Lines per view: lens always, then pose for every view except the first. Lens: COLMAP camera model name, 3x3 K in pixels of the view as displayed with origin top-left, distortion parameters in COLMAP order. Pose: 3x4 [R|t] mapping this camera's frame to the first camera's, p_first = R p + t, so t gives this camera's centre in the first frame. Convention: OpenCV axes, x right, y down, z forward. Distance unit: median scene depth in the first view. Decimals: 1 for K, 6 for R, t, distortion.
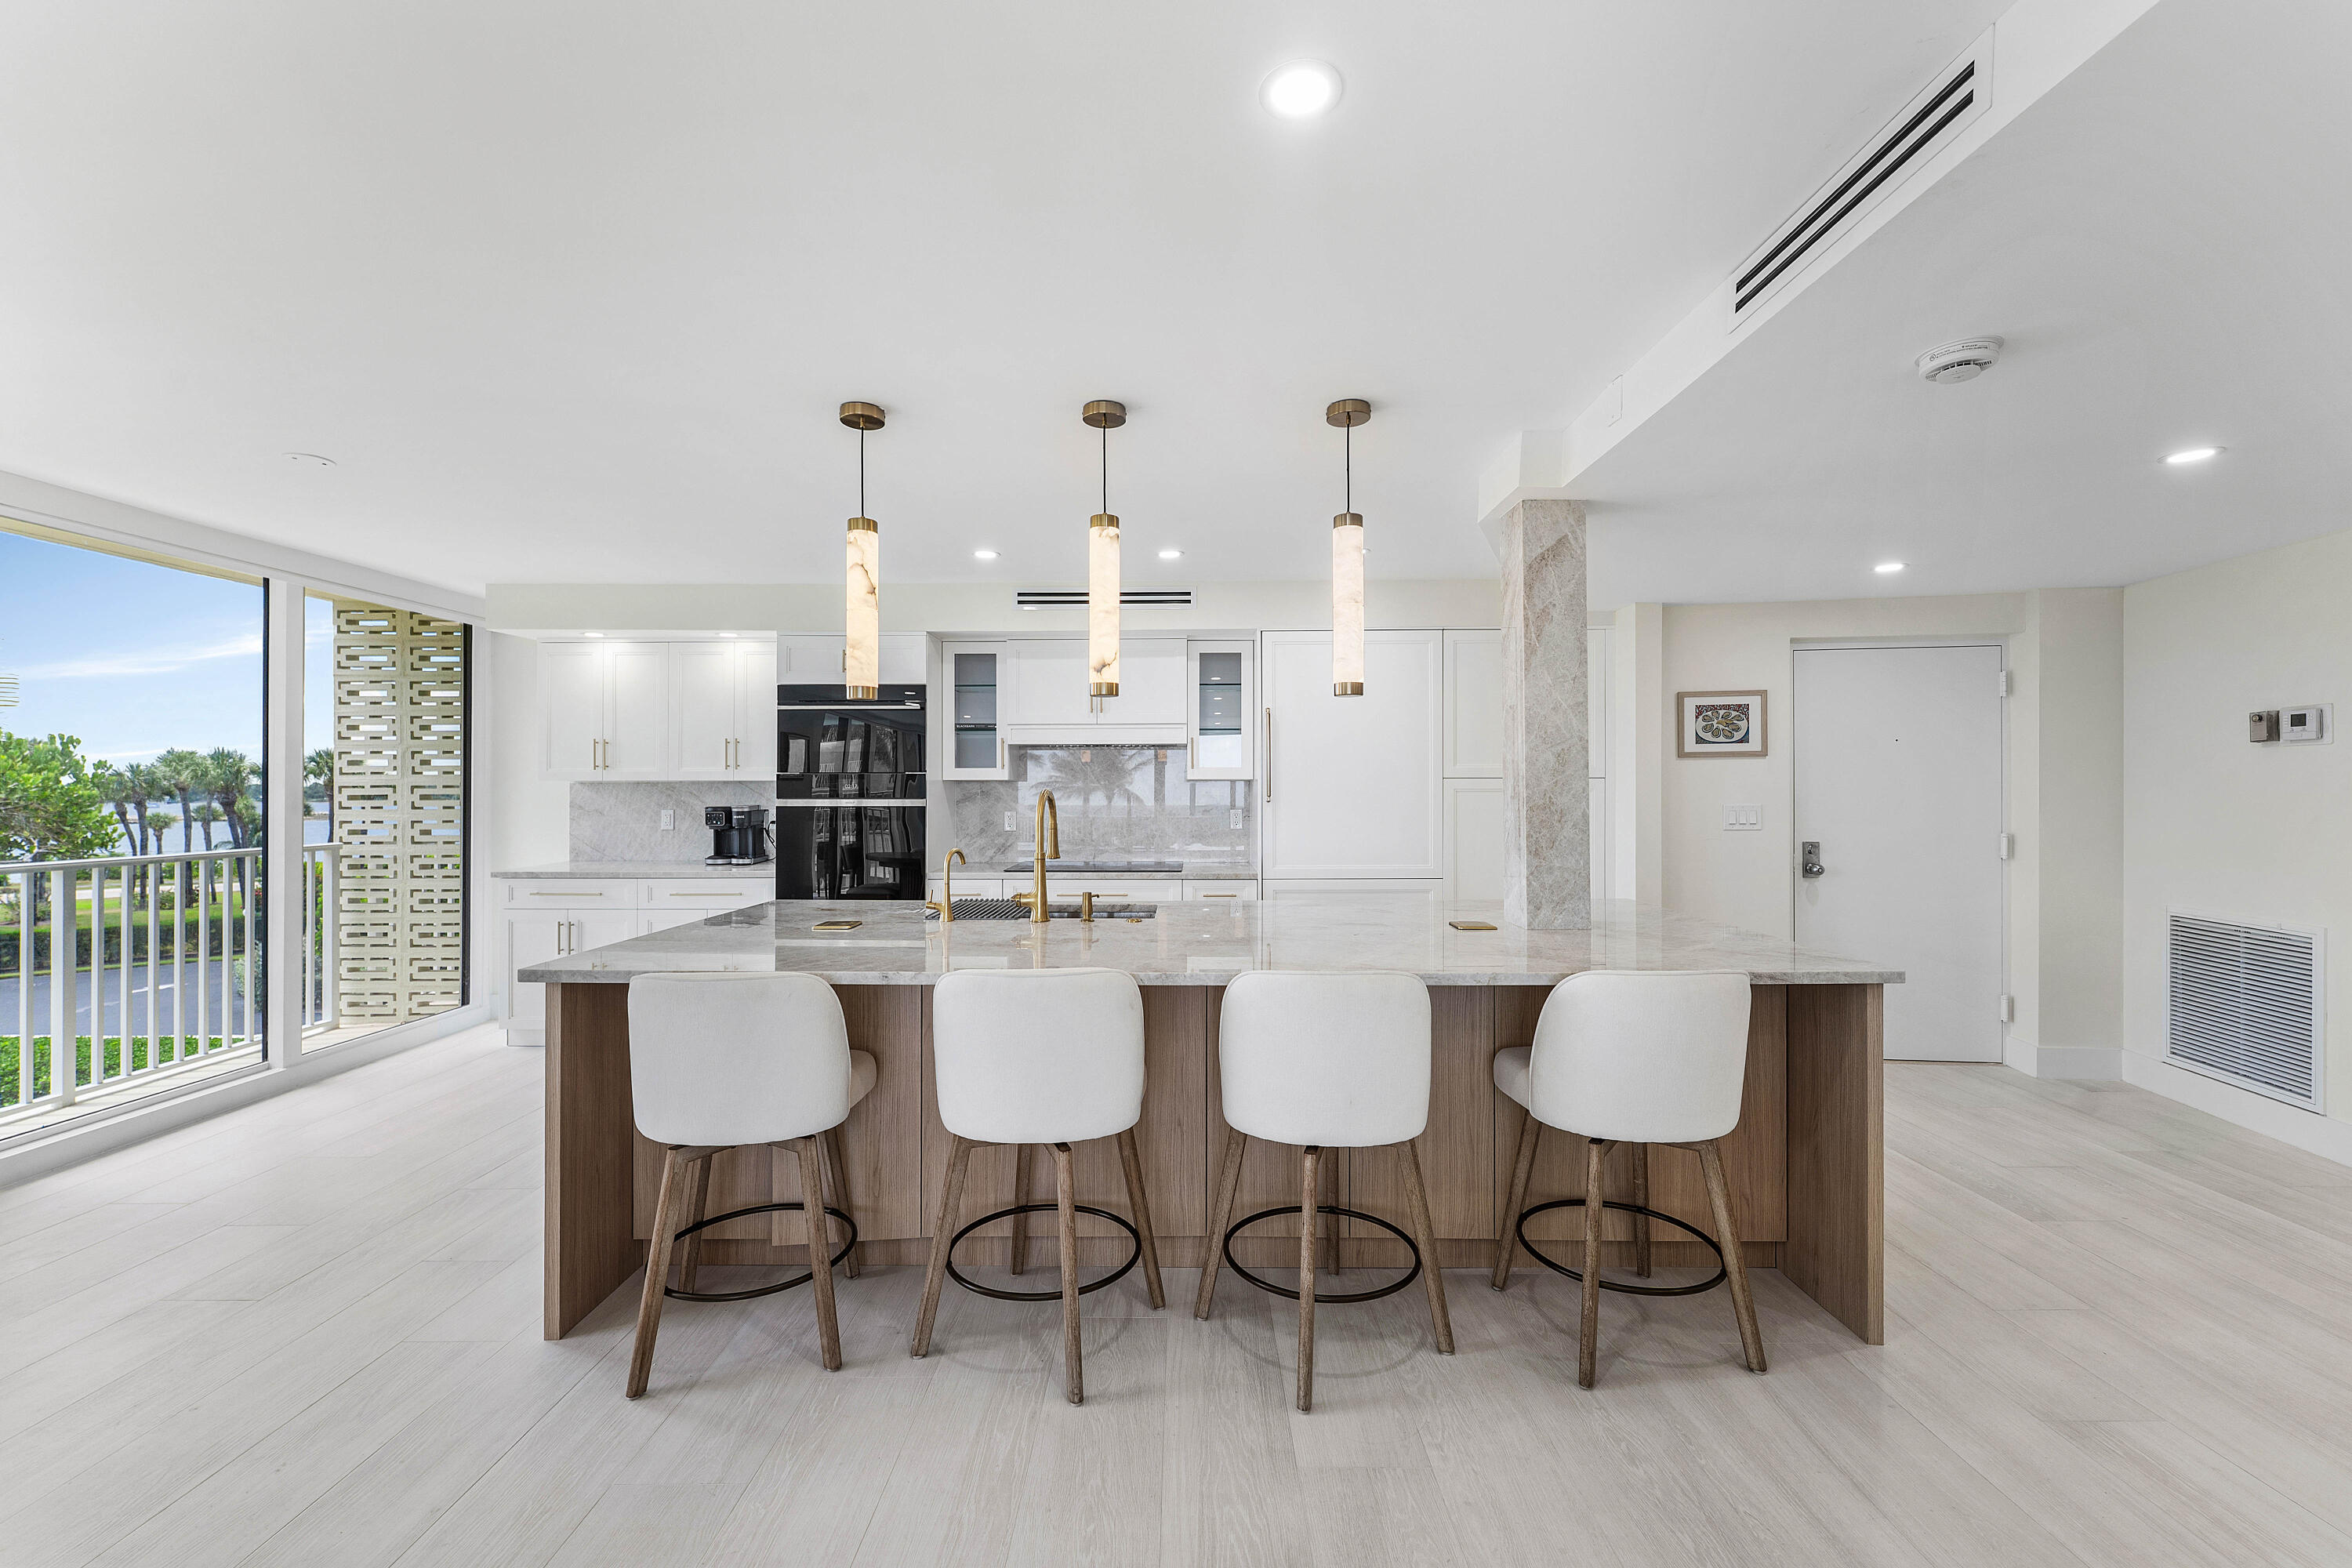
lens RADIAL K [[961.4, 0, 1173.5], [0, 961.4, 787.4], [0, 0, 1]] dist [-0.000813, 0.000085]
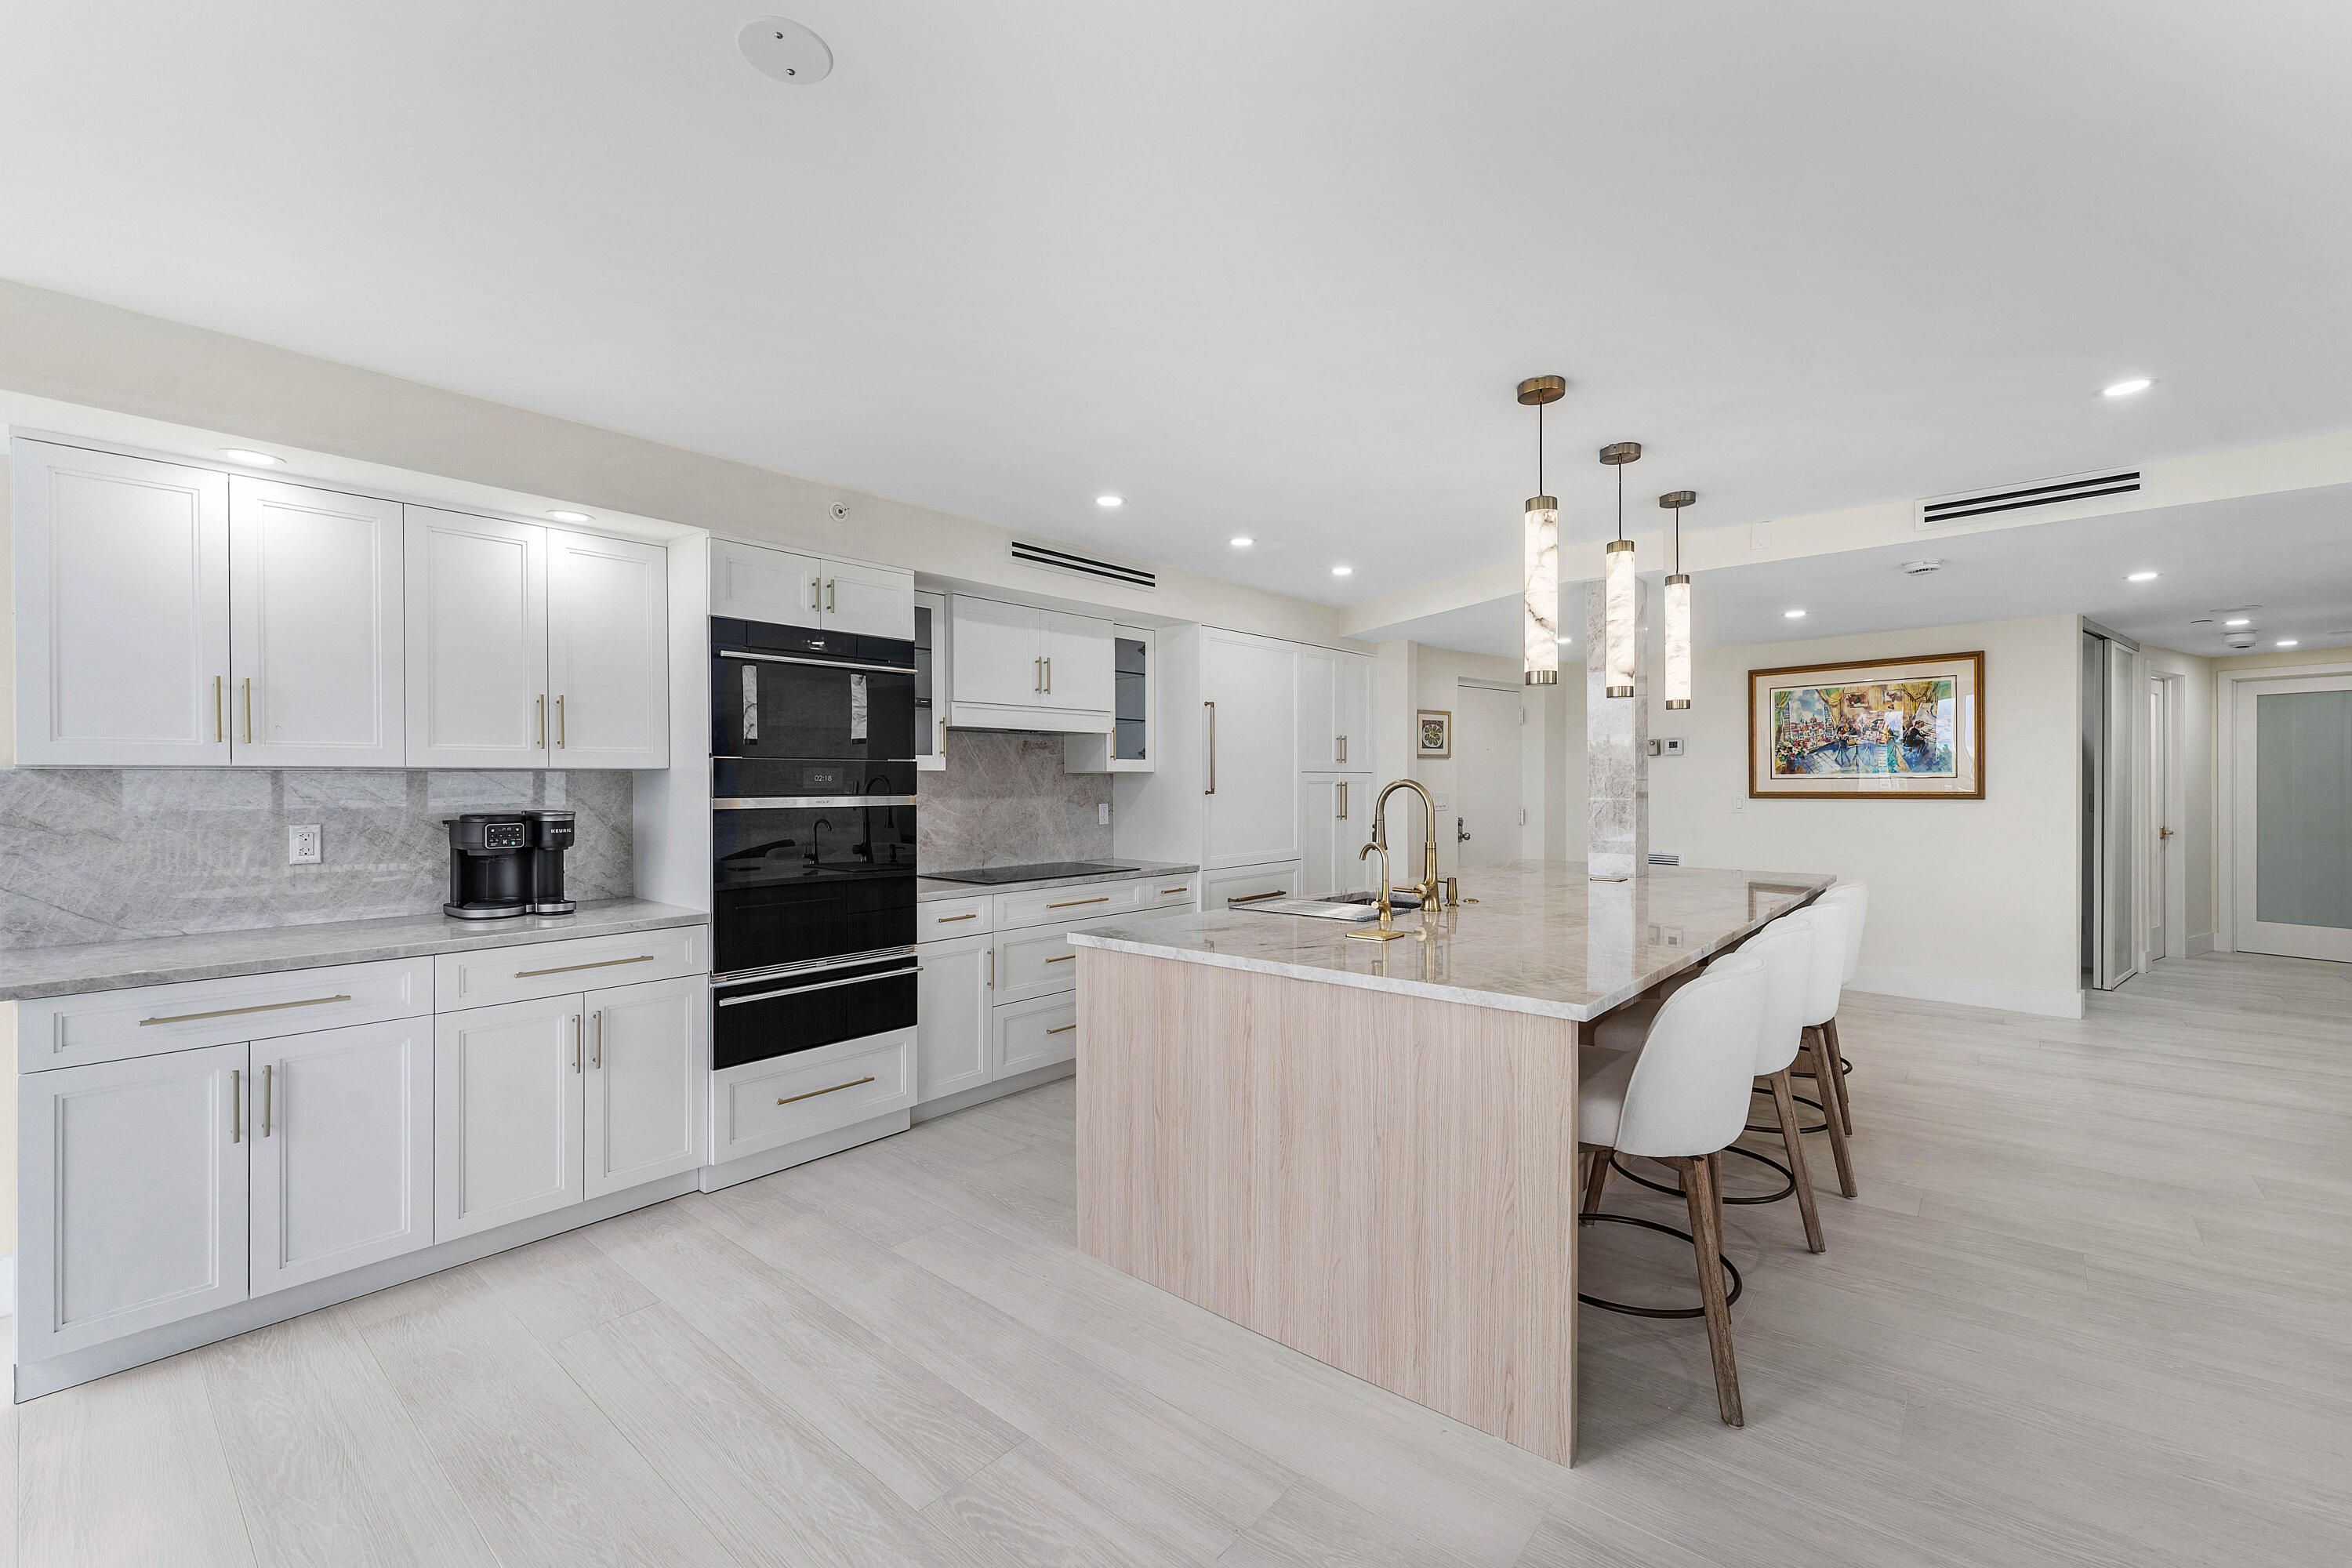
lens RADIAL K [[961.4, 0, 1184.1], [0, 961.4, 786.2], [0, 0, 1]] dist [-0.000813, 0.000085]
pose [[0.642854, -0.004417, 0.765976, -0.734983], [0.003052, 0.999990, 0.003205, 0.003534], [-0.765983, 0.000277, 0.642861, 0.379784]]
